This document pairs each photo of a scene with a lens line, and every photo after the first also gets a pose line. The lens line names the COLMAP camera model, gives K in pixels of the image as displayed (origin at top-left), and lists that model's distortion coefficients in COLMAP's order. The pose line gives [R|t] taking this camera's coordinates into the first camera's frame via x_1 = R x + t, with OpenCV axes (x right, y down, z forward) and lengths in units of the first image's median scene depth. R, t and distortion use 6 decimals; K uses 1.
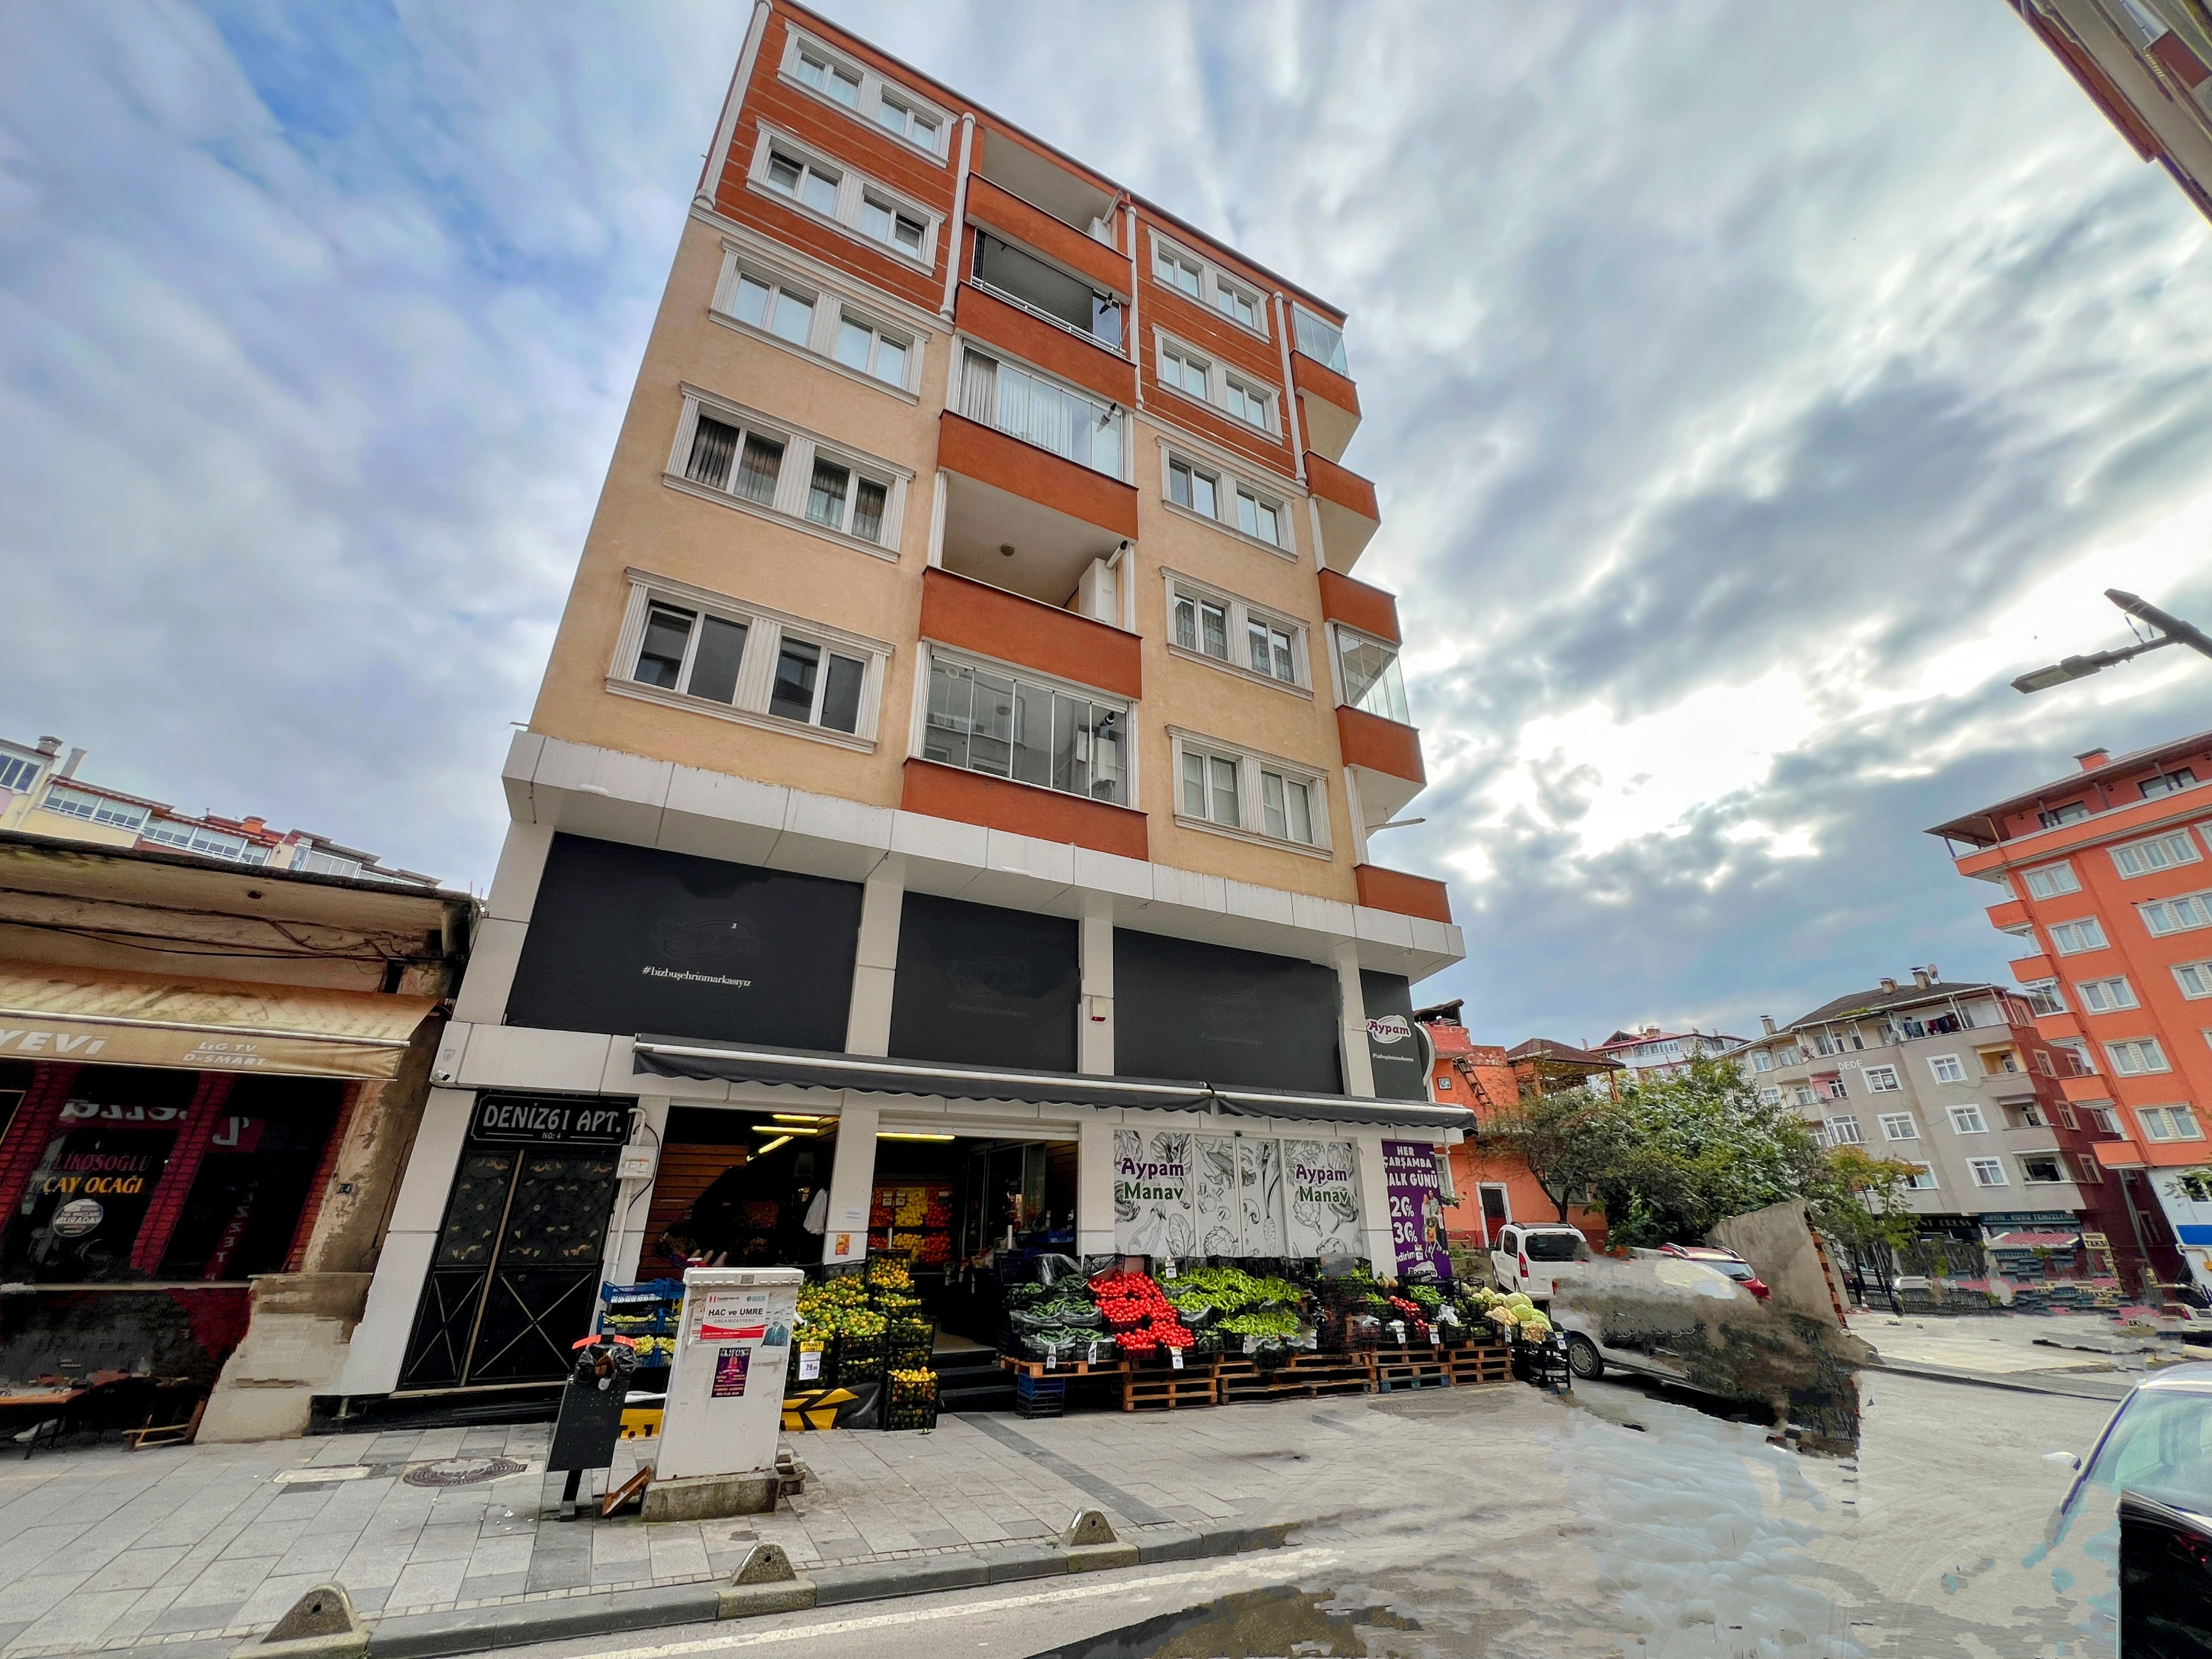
lens RADIAL K [[889.9, 0, 1098.2], [0, 889.9, 825.0], [0, 0, 1]] dist [-0.002774, 0.000931]
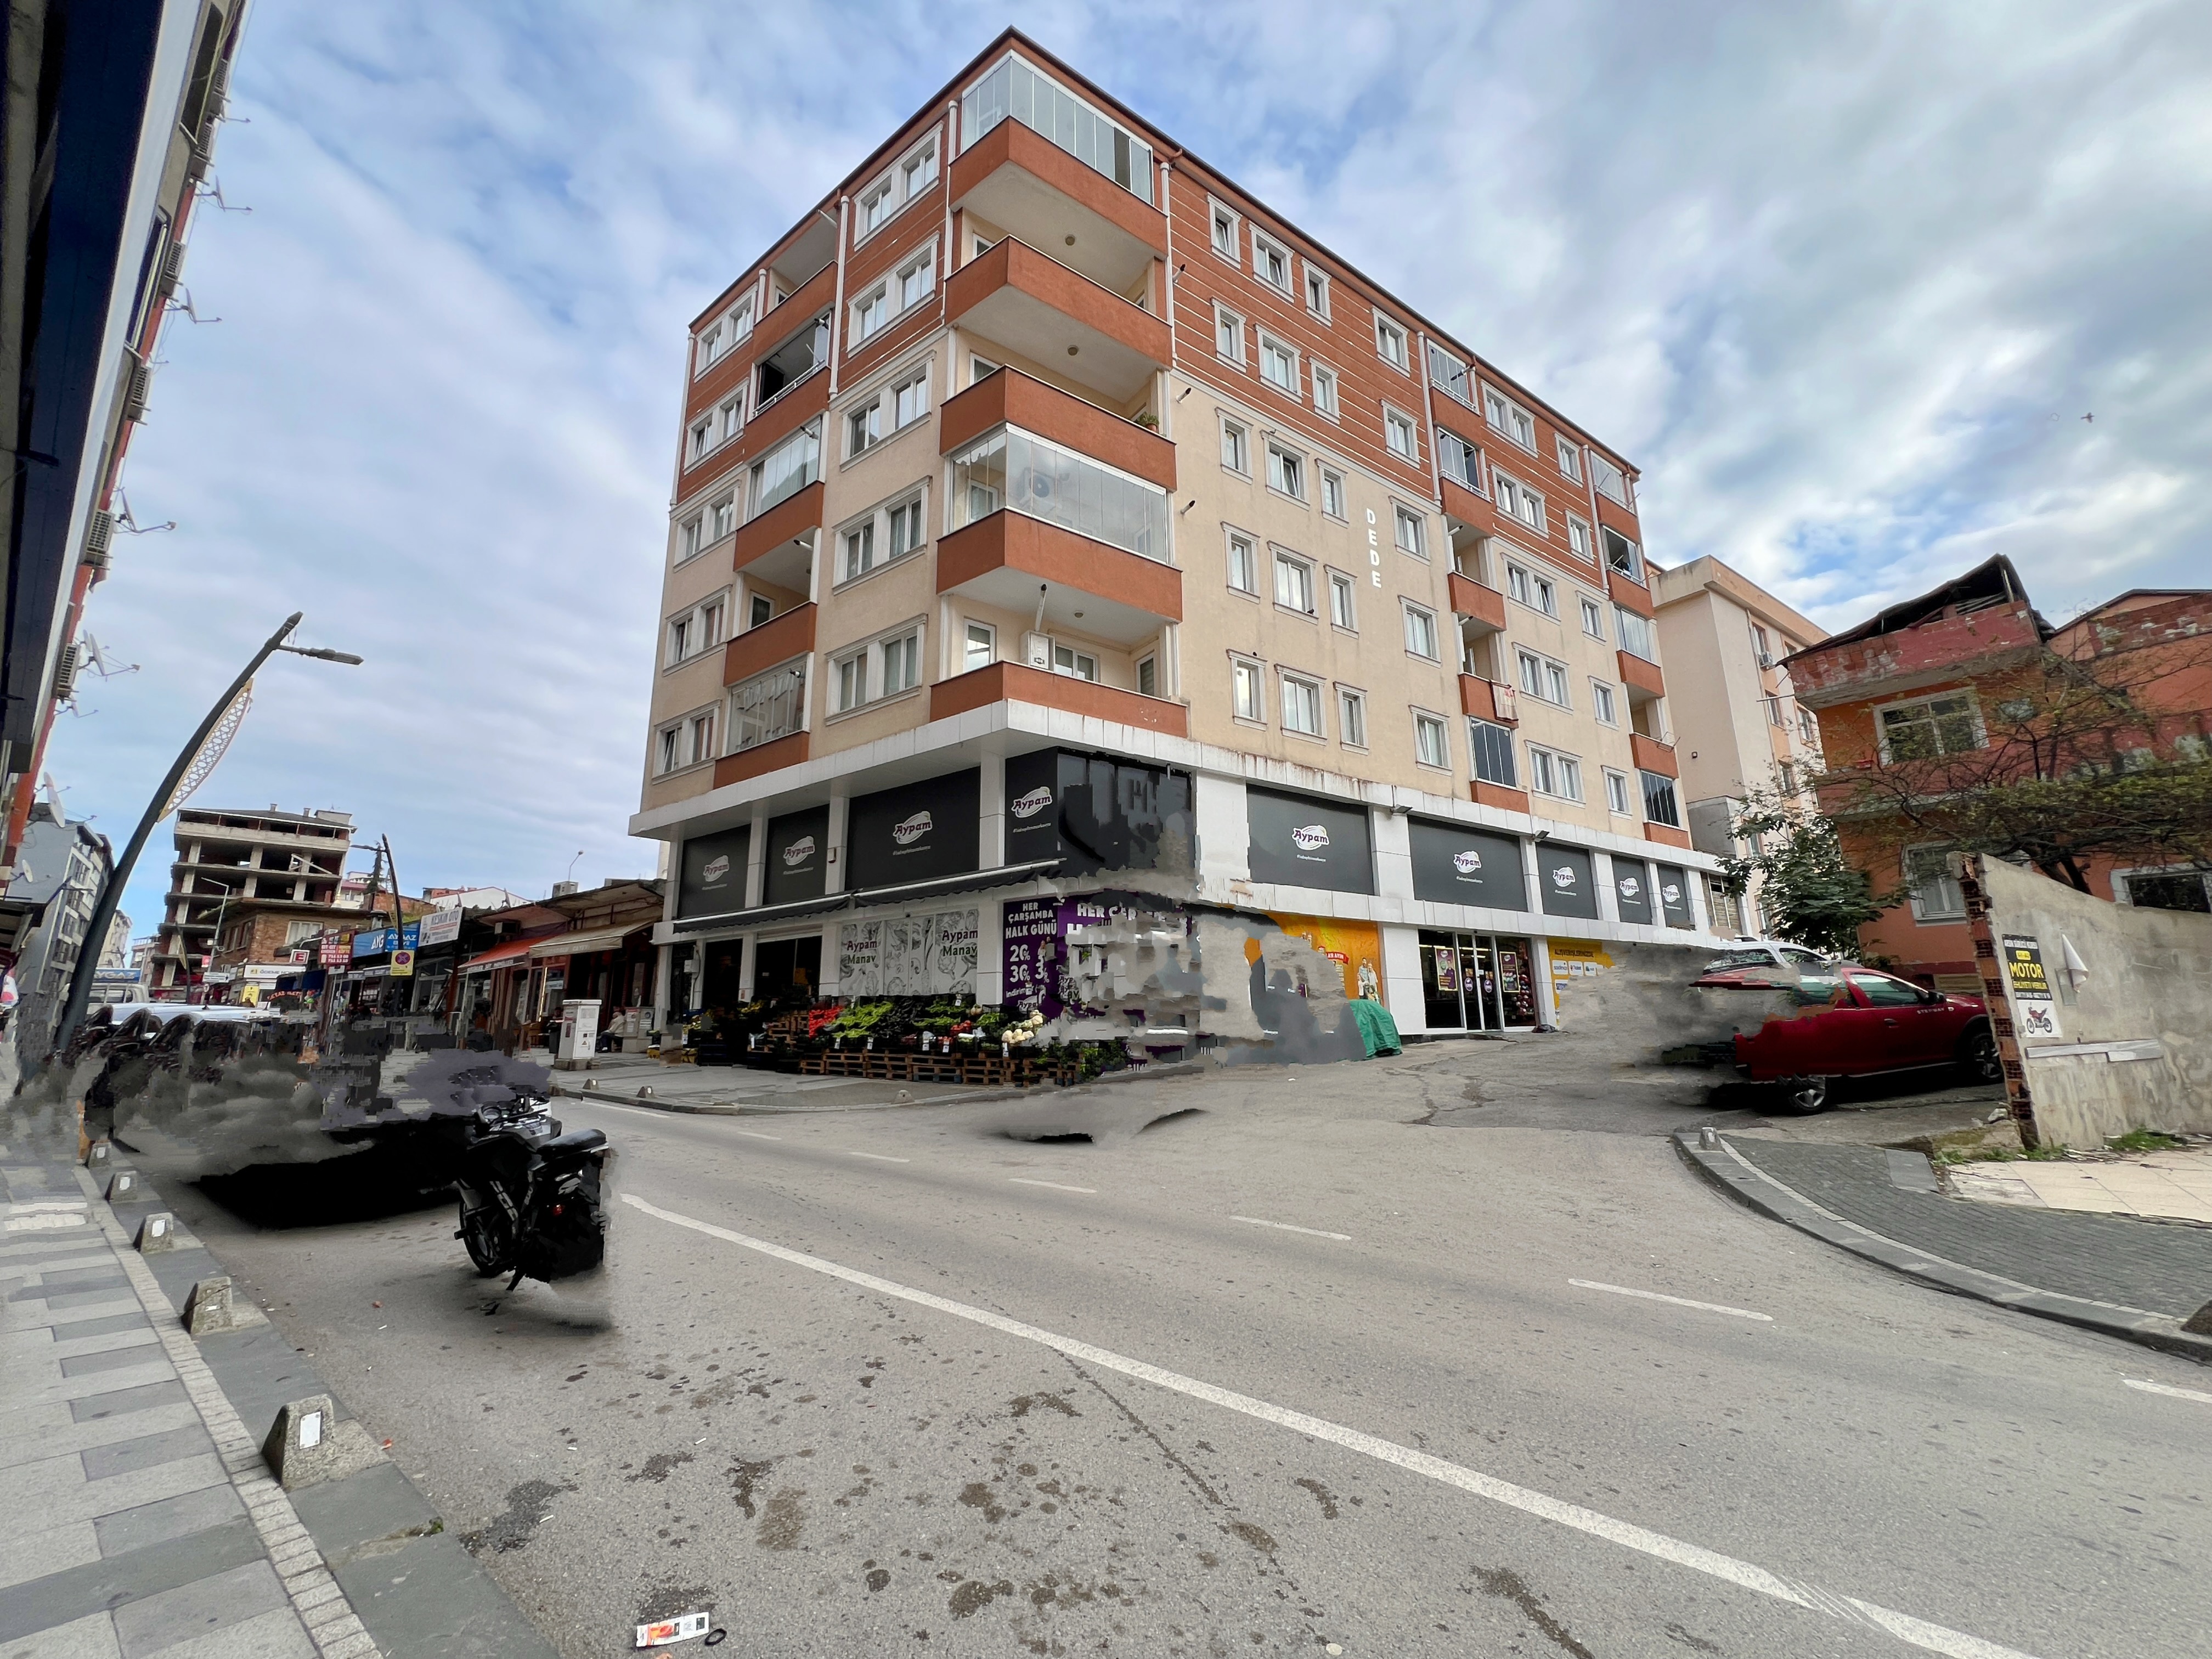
lens RADIAL K [[889.9, 0, 1106.6], [0, 889.9, 826.6], [0, 0, 1]] dist [-0.002774, 0.000931]
pose [[0.413272, -0.202402, -0.887829, 1.562771], [0.392238, 0.919466, -0.027033, 0.378025], [0.821800, -0.337069, 0.459379, 0.656130]]
